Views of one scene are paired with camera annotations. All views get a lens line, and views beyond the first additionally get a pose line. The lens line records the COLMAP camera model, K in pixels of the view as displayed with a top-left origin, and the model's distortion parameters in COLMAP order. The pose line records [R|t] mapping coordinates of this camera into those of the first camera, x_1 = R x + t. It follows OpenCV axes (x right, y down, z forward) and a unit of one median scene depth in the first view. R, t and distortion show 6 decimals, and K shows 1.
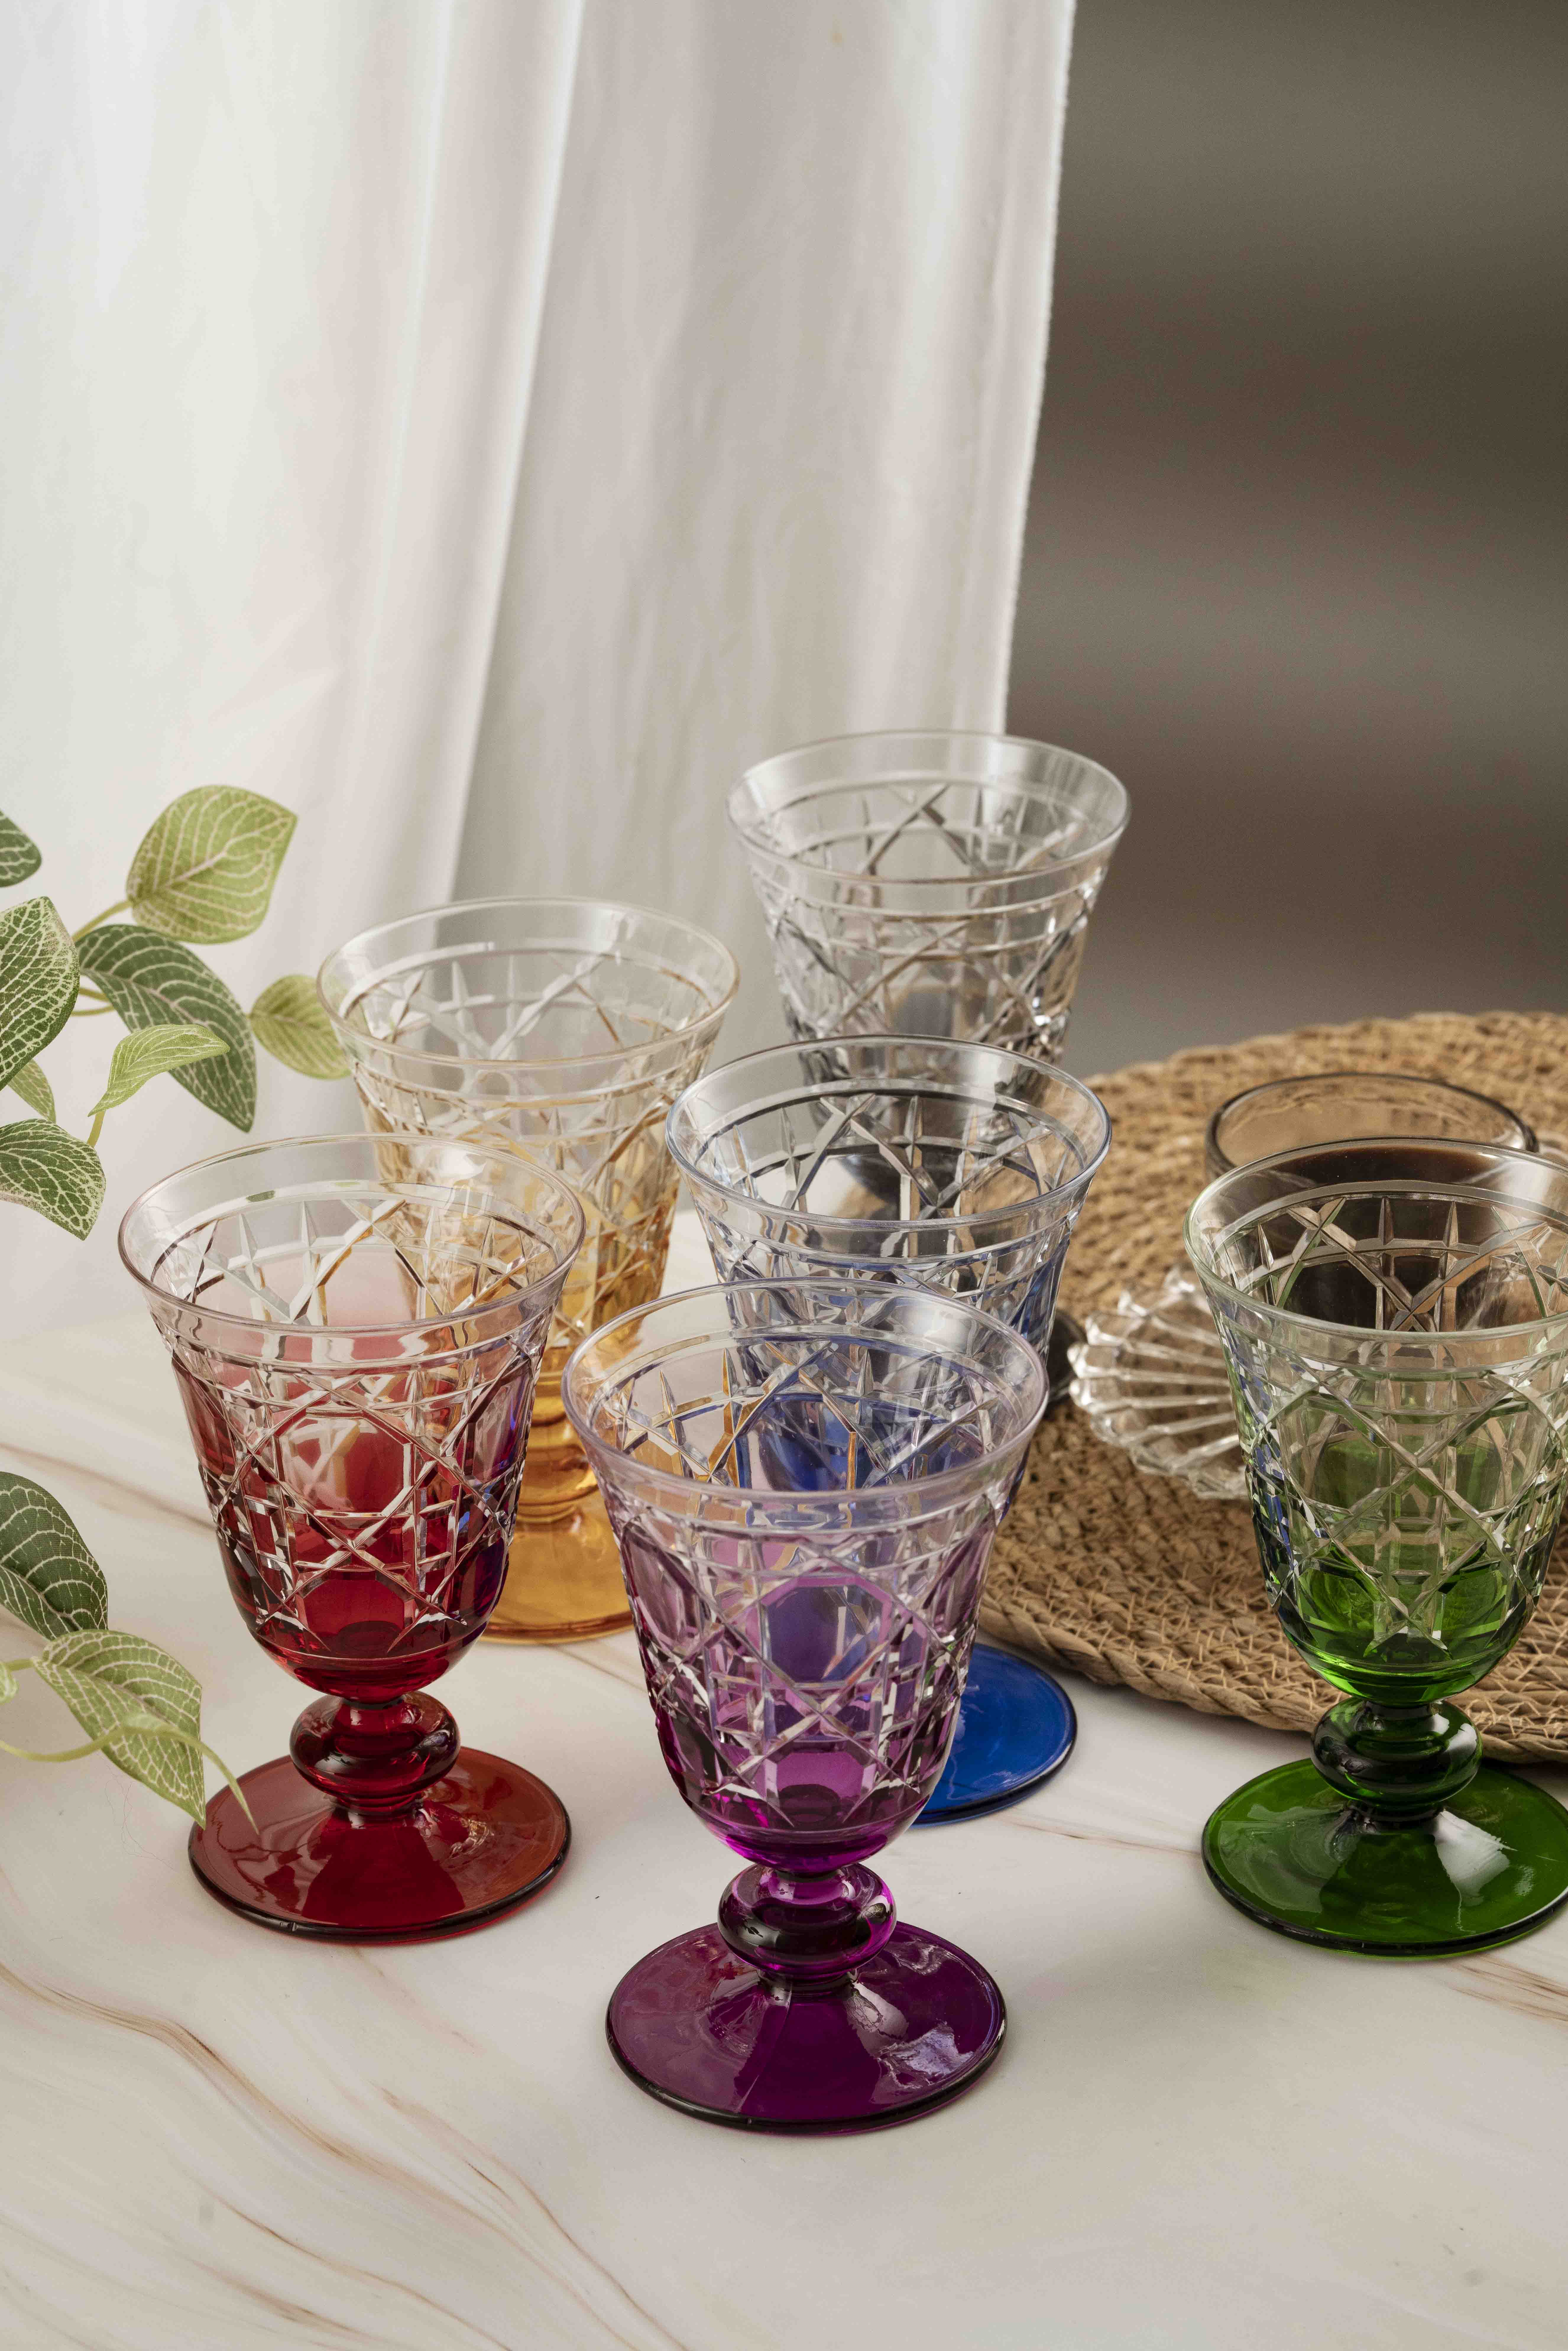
lens RADIAL K [[6032.5, 0, 784.0], [0, 6032.5, 1175.5], [0, 0, 1]] dist [-0.218439, 0.885207]
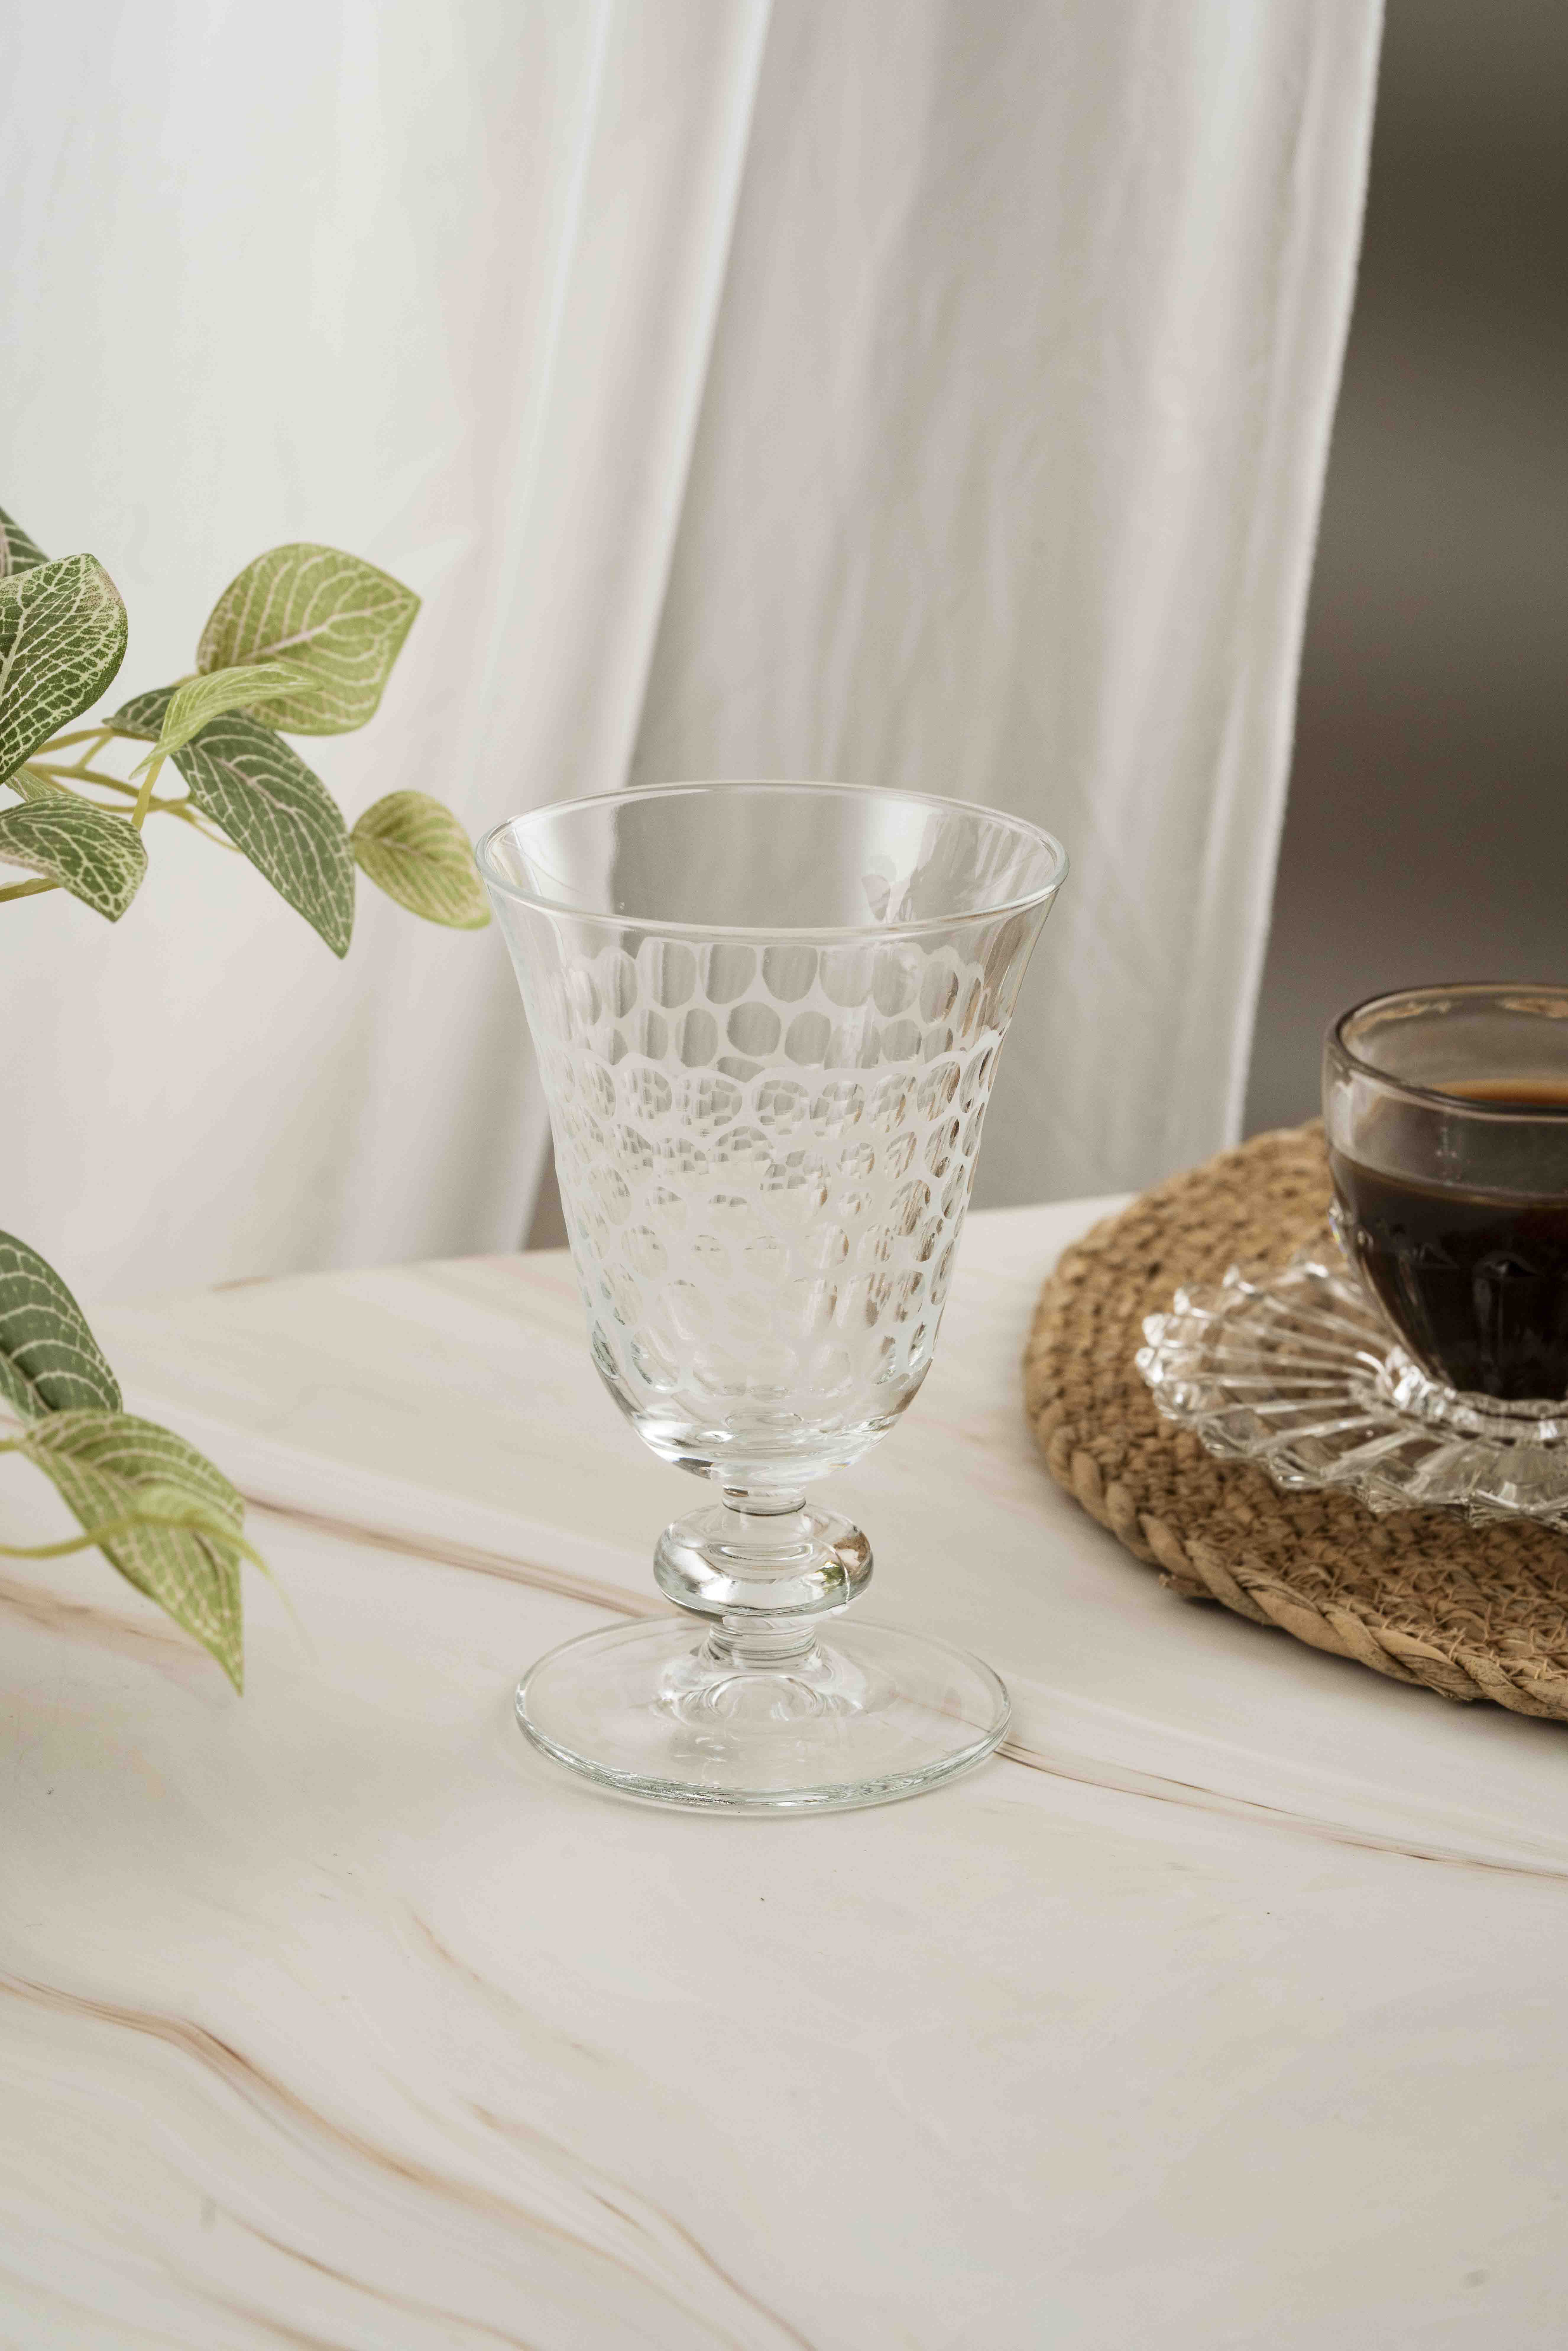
lens RADIAL K [[6277.6, 0, 781.7], [0, 6277.6, 1143.7], [0, 0, 1]] dist [-0.202042, 0.087974]
pose [[0.999280, 0.031708, -0.020840, -0.015699], [-0.034146, 0.990986, -0.129544, 0.115880], [0.016545, 0.130163, 0.991355, 0.213776]]
